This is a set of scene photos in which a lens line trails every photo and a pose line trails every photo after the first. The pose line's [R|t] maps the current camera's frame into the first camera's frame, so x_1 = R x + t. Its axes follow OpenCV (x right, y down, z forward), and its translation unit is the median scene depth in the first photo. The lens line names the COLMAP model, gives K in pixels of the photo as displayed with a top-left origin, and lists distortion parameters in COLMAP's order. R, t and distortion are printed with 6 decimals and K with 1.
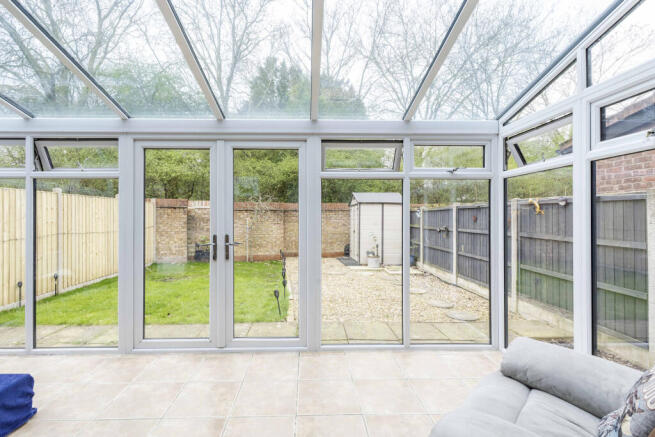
lens RADIAL K [[324.0, 0, 321.4], [0, 324.0, 218.3], [0, 0, 1]] dist [-0.005378, 0.000887]
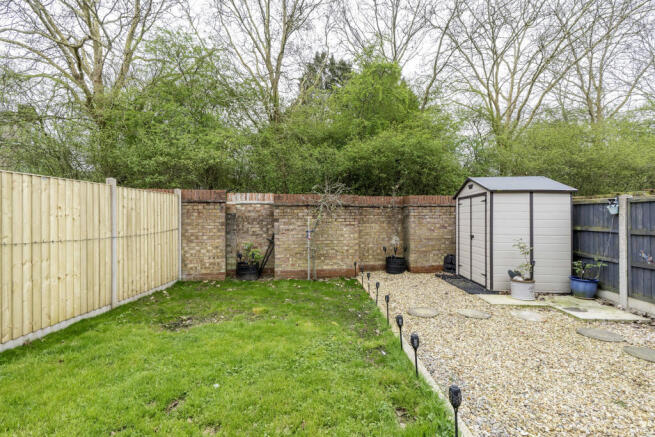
lens RADIAL K [[309.5, 0, 333.8], [0, 309.5, 219.1], [0, 0, 1]] dist [0.002903, 0.000071]
pose [[0.995497, -0.001748, -0.094779, -0.114678], [0.001838, 0.999998, 0.000862, 0.003891], [0.094777, -0.001032, 0.995498, 0.349834]]
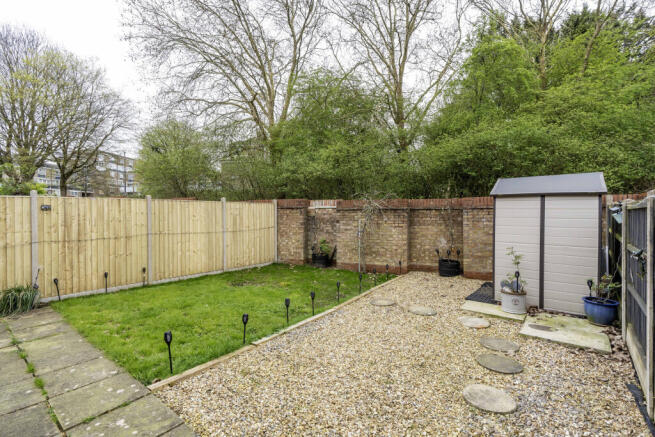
lens RADIAL K [[324.0, 0, 310.1], [0, 324.0, 220.2], [0, 0, 1]] dist [-0.005378, 0.000887]
pose [[0.735143, 0.011446, -0.677815, 0.245553], [0.001009, 0.999838, 0.017979, -0.013383], [0.677911, -0.013901, 0.735013, 0.312540]]
